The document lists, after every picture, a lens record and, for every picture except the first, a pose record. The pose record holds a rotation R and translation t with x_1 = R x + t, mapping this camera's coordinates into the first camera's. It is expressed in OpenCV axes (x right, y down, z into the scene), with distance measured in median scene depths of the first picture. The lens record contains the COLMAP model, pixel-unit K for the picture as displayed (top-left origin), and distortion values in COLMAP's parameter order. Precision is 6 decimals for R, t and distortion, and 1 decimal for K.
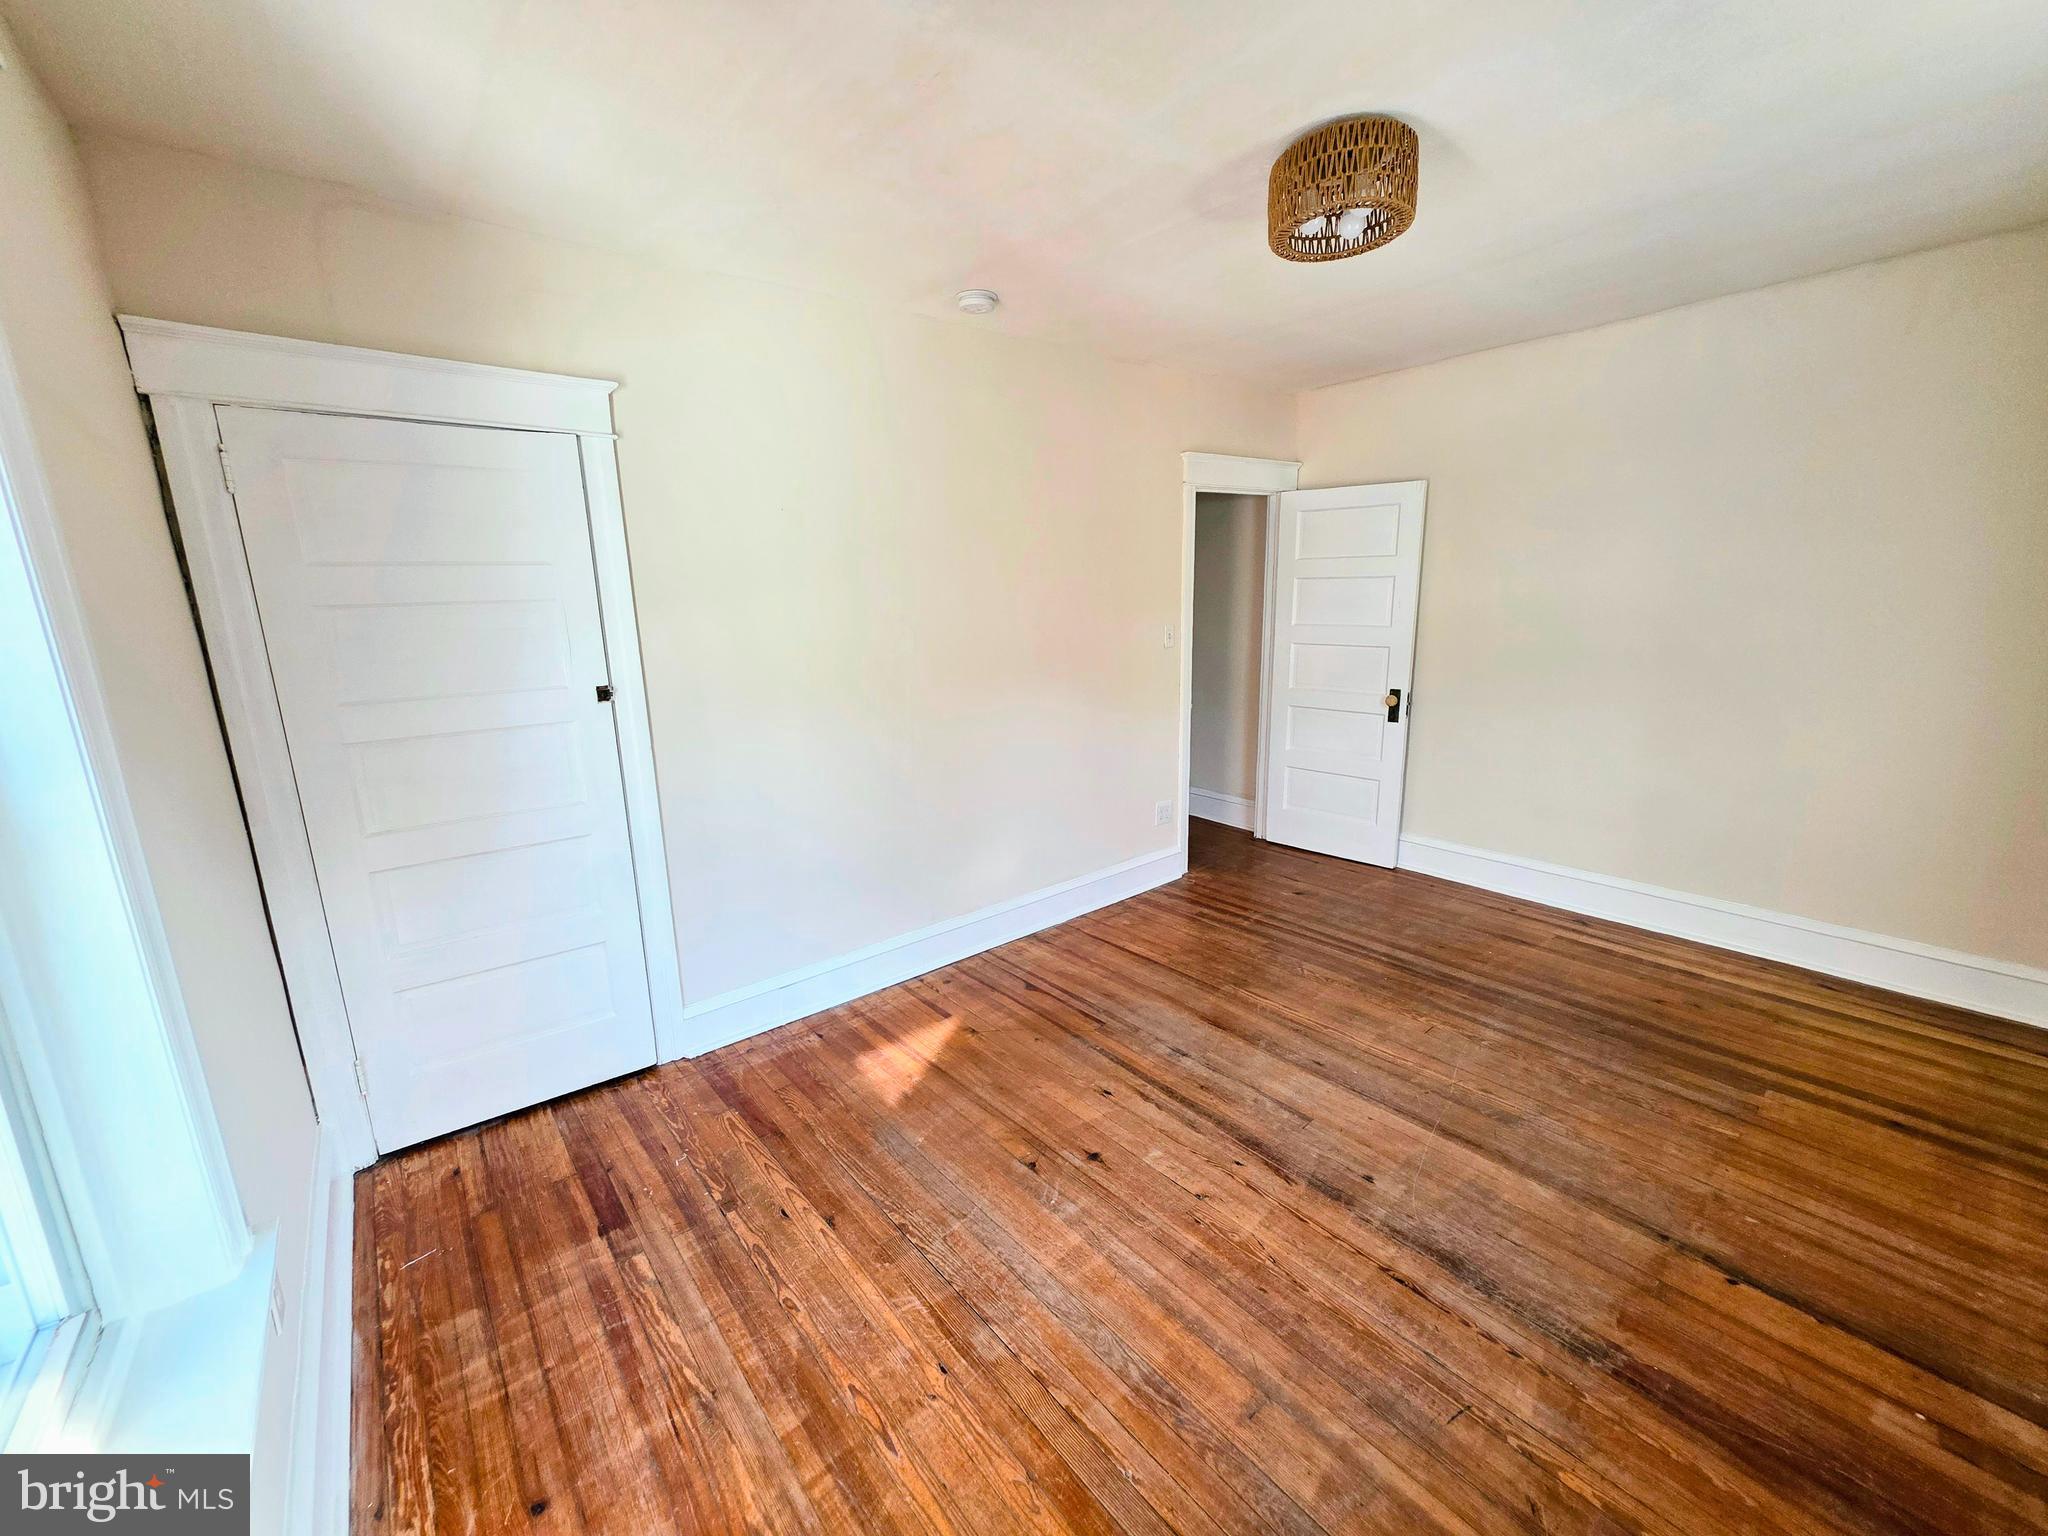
lens RADIAL K [[817.1, 0, 1022.6], [0, 817.1, 768.5], [0, 0, 1]] dist [-0.003637, 0.001841]
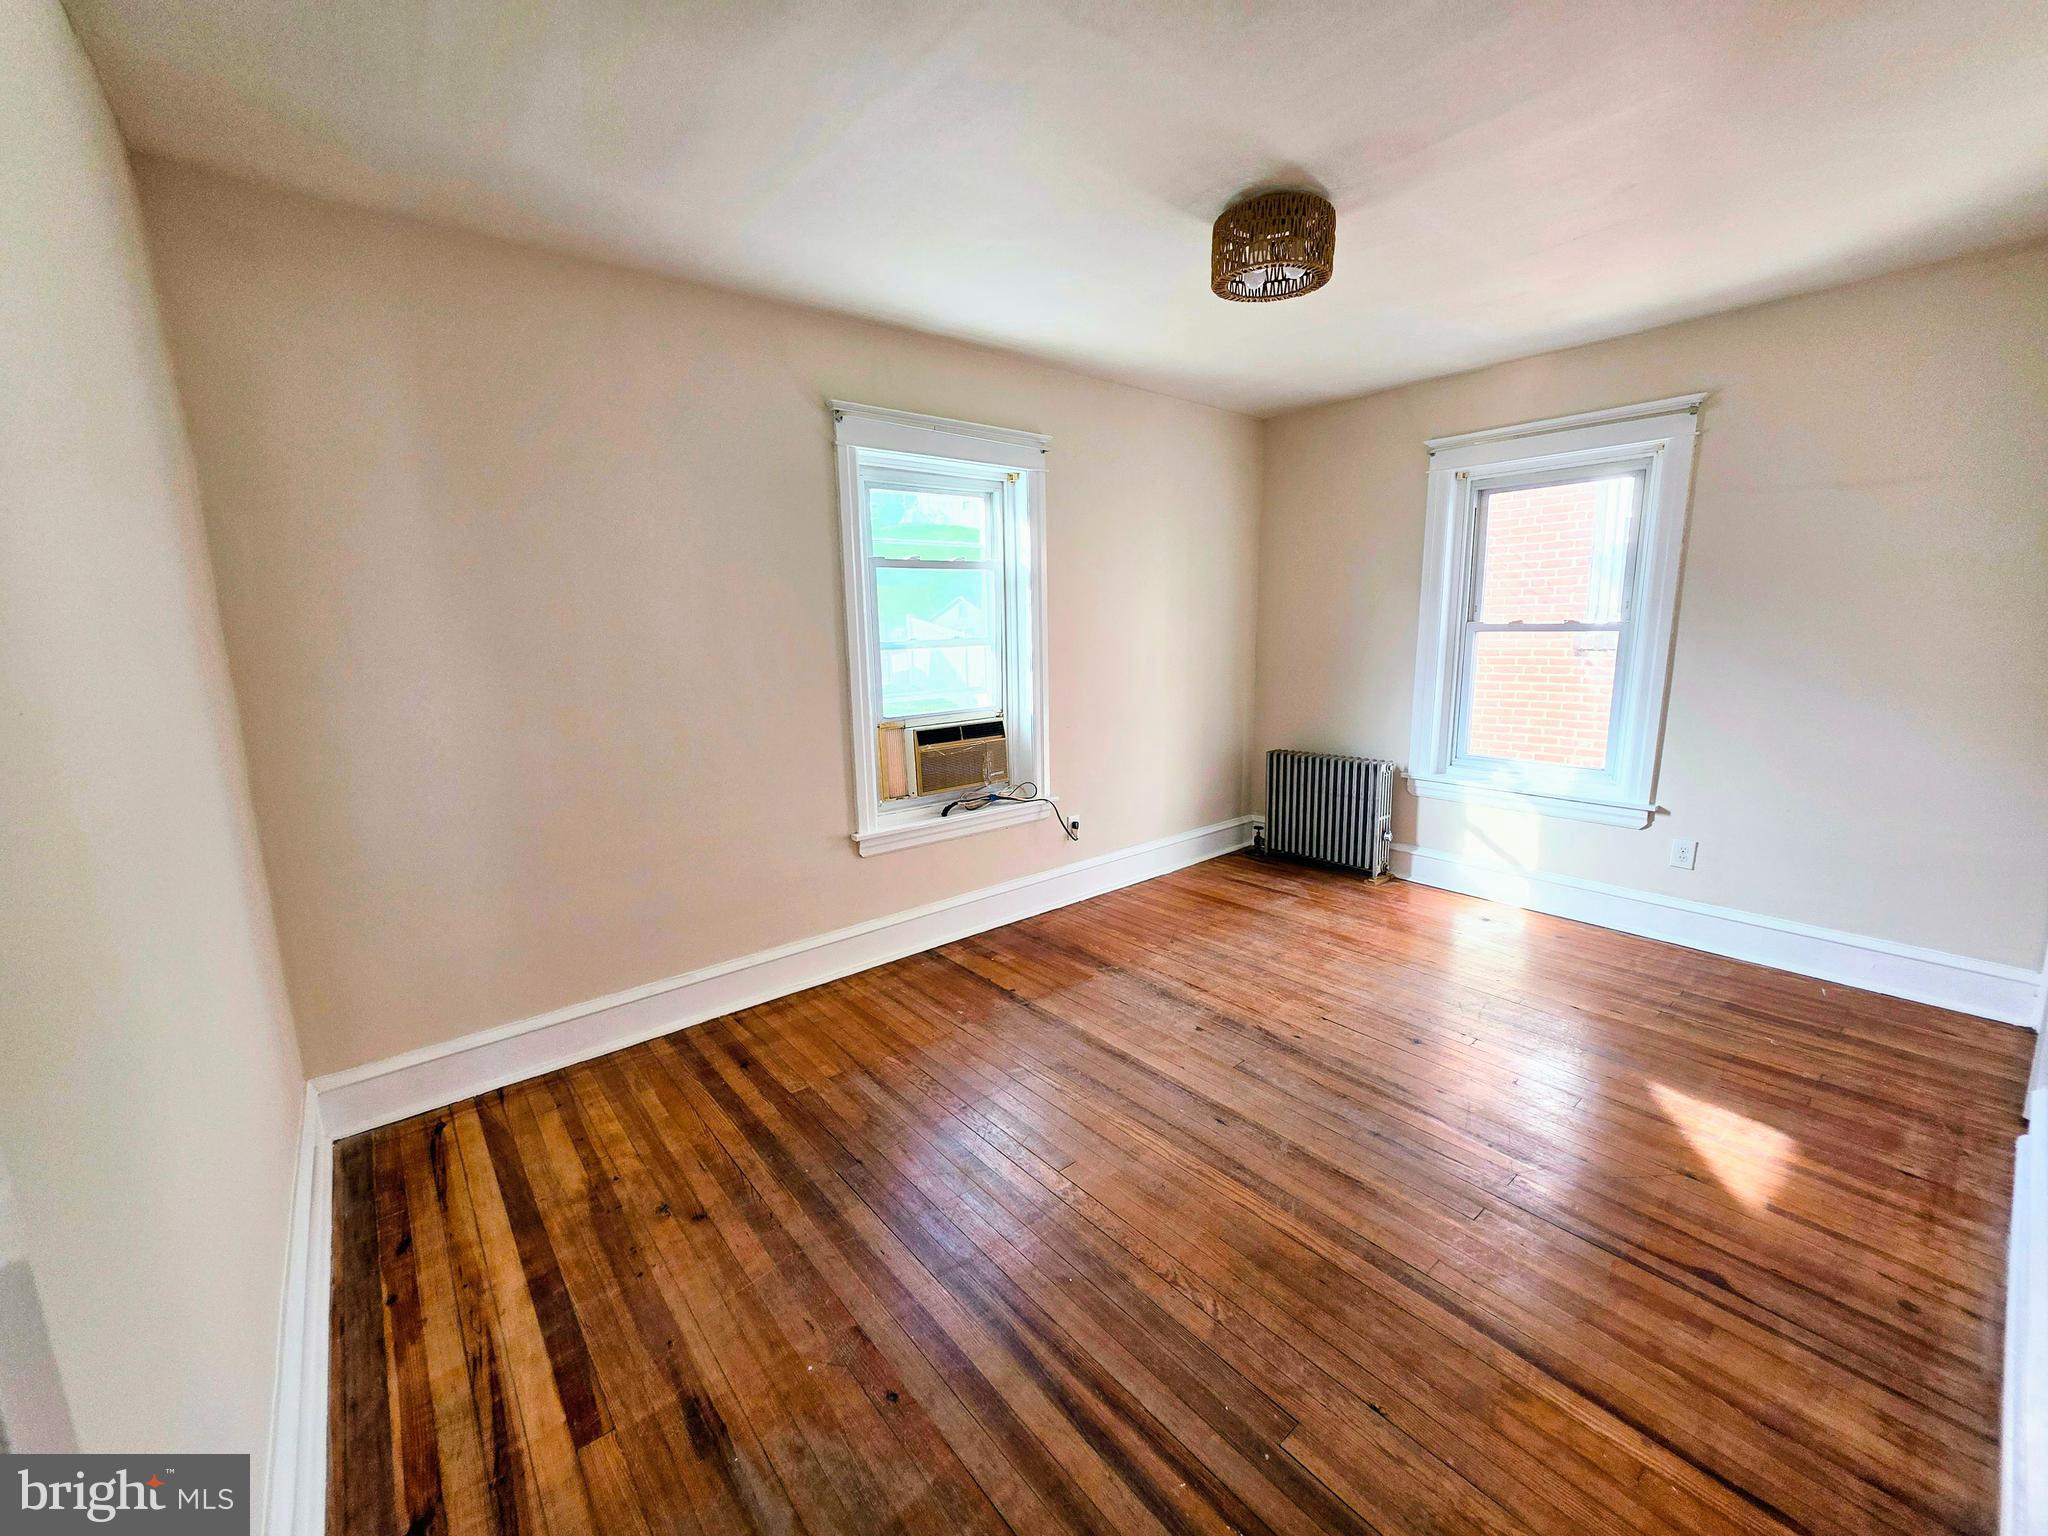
lens RADIAL K [[817.1, 0, 1024.1], [0, 817.1, 763.0], [0, 0, 1]] dist [-0.003637, 0.001841]
pose [[-0.998565, 0.053295, 0.005306, 0.577425], [0.051324, 0.923880, 0.379226, -0.360493], [0.015309, 0.378954, -0.925289, 1.756202]]
